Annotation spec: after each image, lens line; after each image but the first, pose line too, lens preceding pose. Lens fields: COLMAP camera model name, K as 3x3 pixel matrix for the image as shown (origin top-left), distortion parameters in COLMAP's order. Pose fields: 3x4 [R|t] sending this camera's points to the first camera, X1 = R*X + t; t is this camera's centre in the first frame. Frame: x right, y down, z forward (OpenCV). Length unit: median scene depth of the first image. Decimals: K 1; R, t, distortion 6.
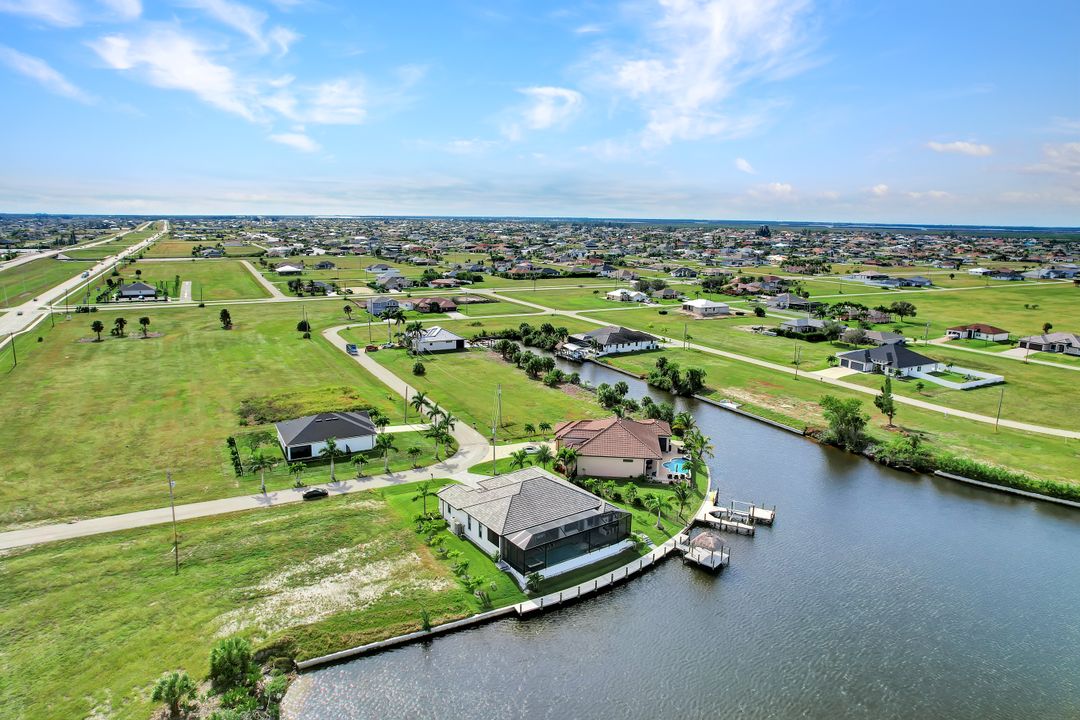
lens RADIAL K [[693.3, 0, 538.4], [0, 693.3, 367.2], [0, 0, 1]] dist [-0.068996, 0.060007]
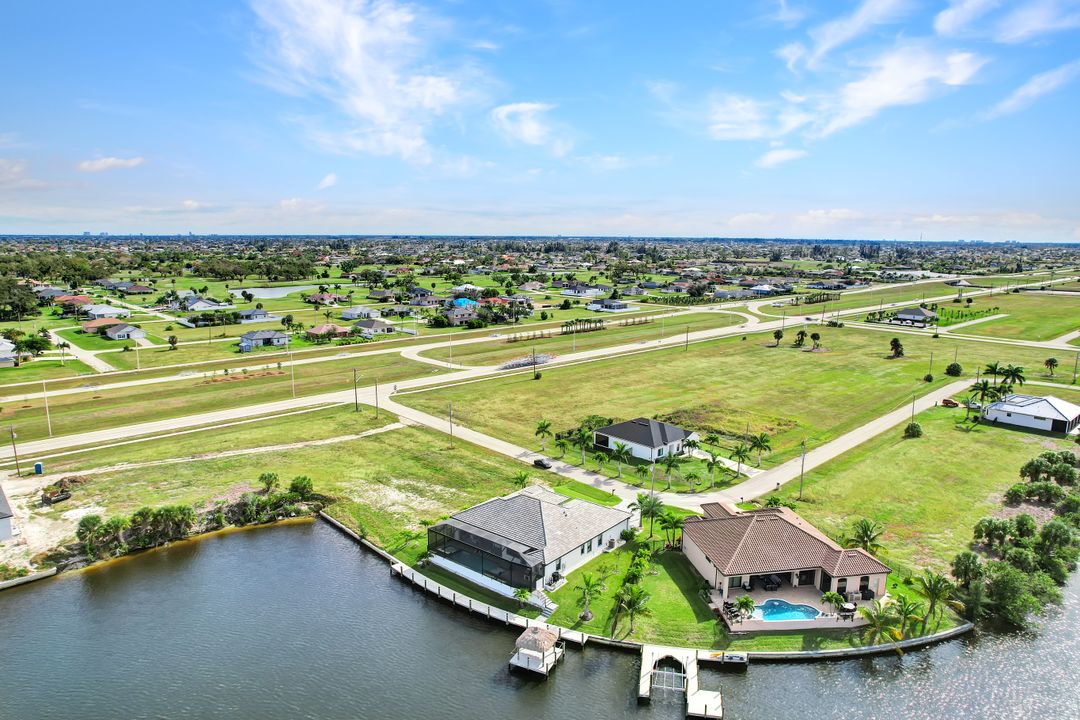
lens RADIAL K [[693.3, 0, 538.4], [0, 693.3, 367.2], [0, 0, 1]] dist [-0.068996, 0.060007]
pose [[0.261402, 0.173118, -0.949578, 0.974114], [-0.212364, 0.969994, 0.118380, -0.152229], [0.941579, 0.170712, 0.290323, 0.732370]]
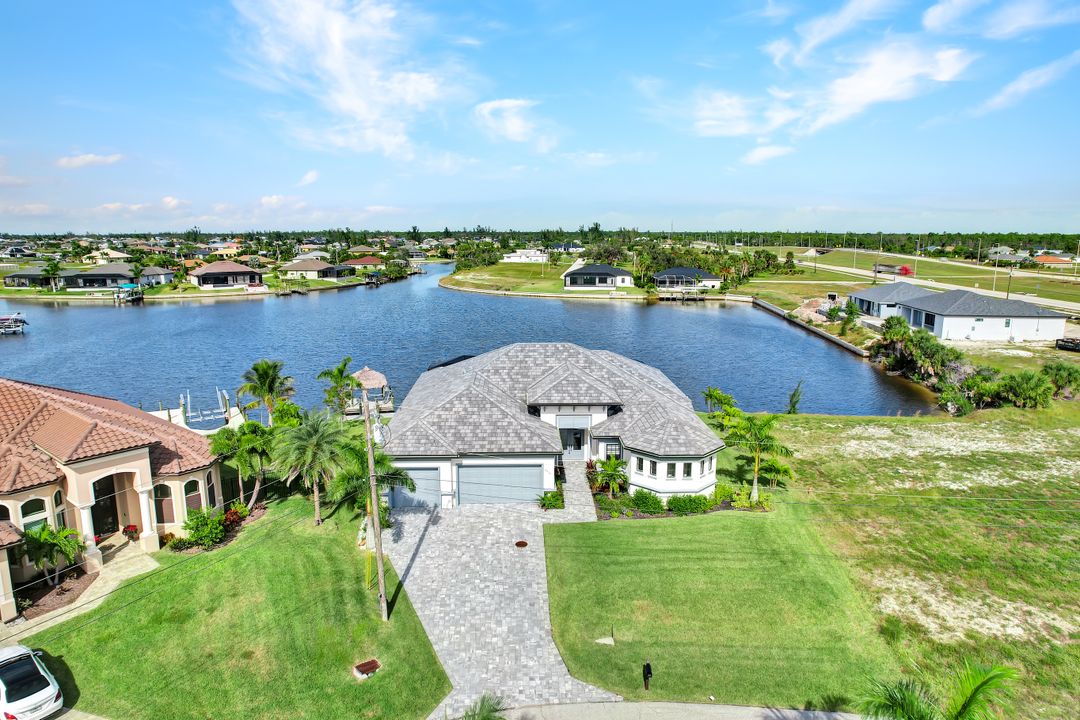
lens RADIAL K [[693.3, 0, 538.4], [0, 693.3, 367.2], [0, 0, 1]] dist [-0.068996, 0.060007]
pose [[-0.831647, -0.119585, 0.542275, -0.290071], [0.109544, 0.922017, 0.371327, -0.003879], [-0.544393, 0.368216, -0.753693, 1.464943]]
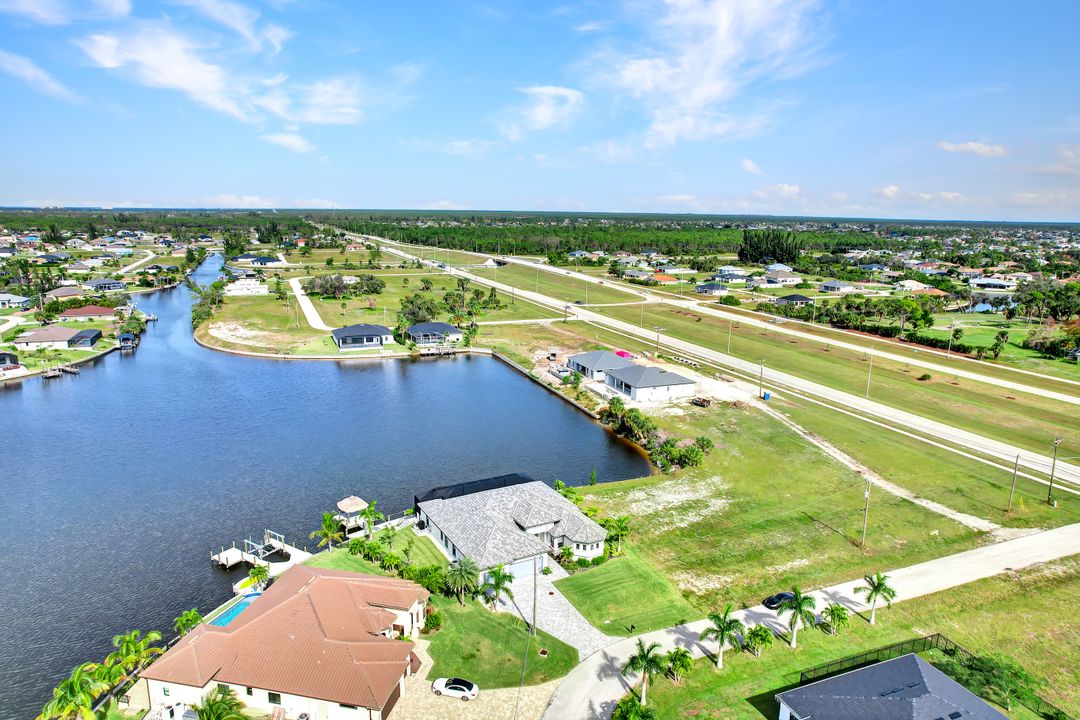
lens RADIAL K [[693.3, 0, 538.4], [0, 693.3, 367.2], [0, 0, 1]] dist [-0.068996, 0.060007]
pose [[-0.993933, -0.050978, 0.097463, -0.150422], [-0.004152, 0.902865, 0.429904, -0.432661], [-0.109912, 0.426891, -0.897599, 1.908256]]
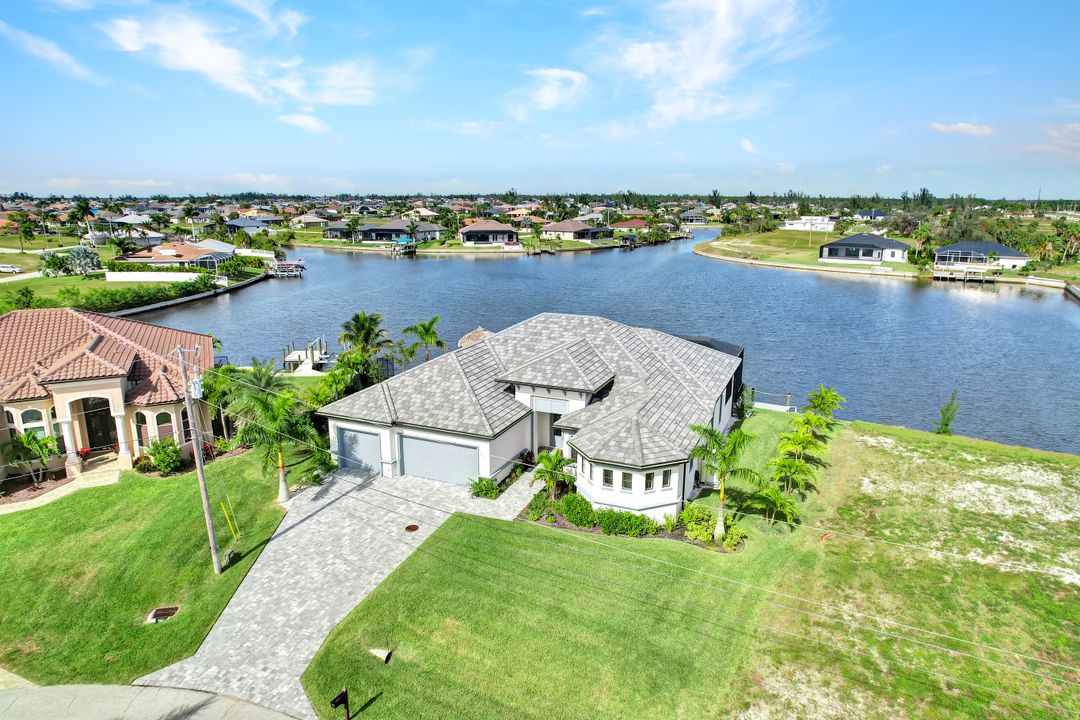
lens RADIAL K [[693.3, 0, 538.4], [0, 693.3, 367.2], [0, 0, 1]] dist [-0.068996, 0.060007]
pose [[-0.517807, -0.221305, 0.826378, -0.388905], [0.174769, 0.918225, 0.355412, 0.036175], [-0.837456, 0.328460, -0.436786, 1.297805]]
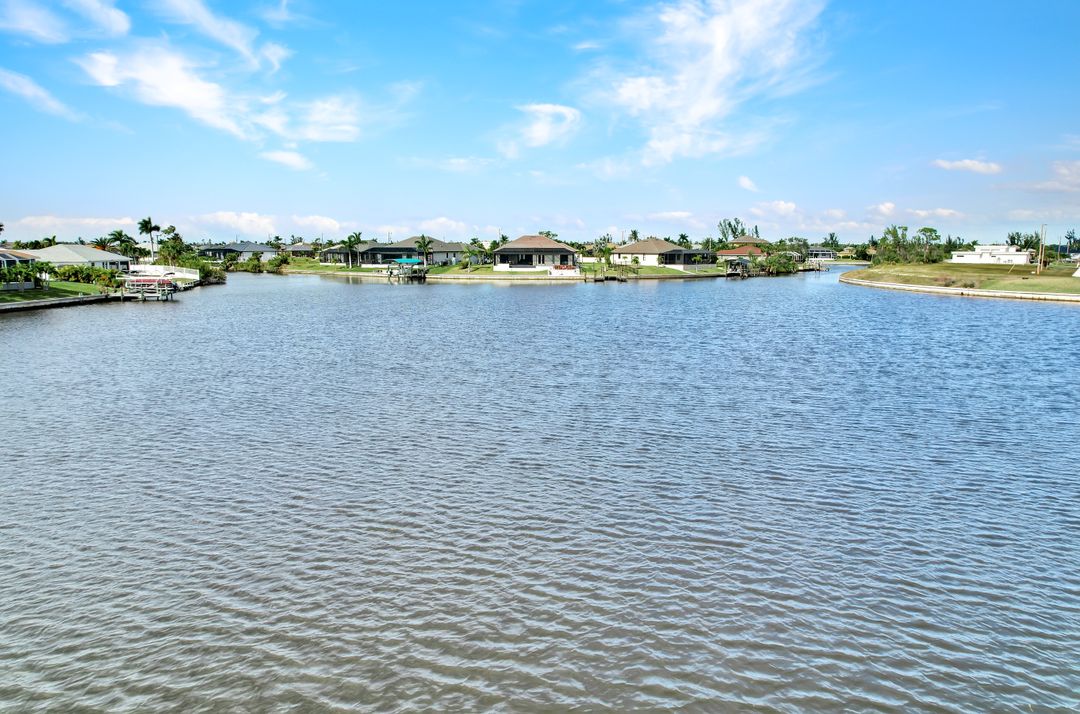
lens RADIAL K [[692.7, 0, 540.0], [0, 692.7, 357.0], [0, 0, 1]] dist [-0.044283, 0.000316]
pose [[-0.391102, -0.158388, 0.906616, 0.208681], [0.191378, 0.949552, 0.248447, 0.250450], [-0.900230, 0.270675, -0.341059, 0.877395]]
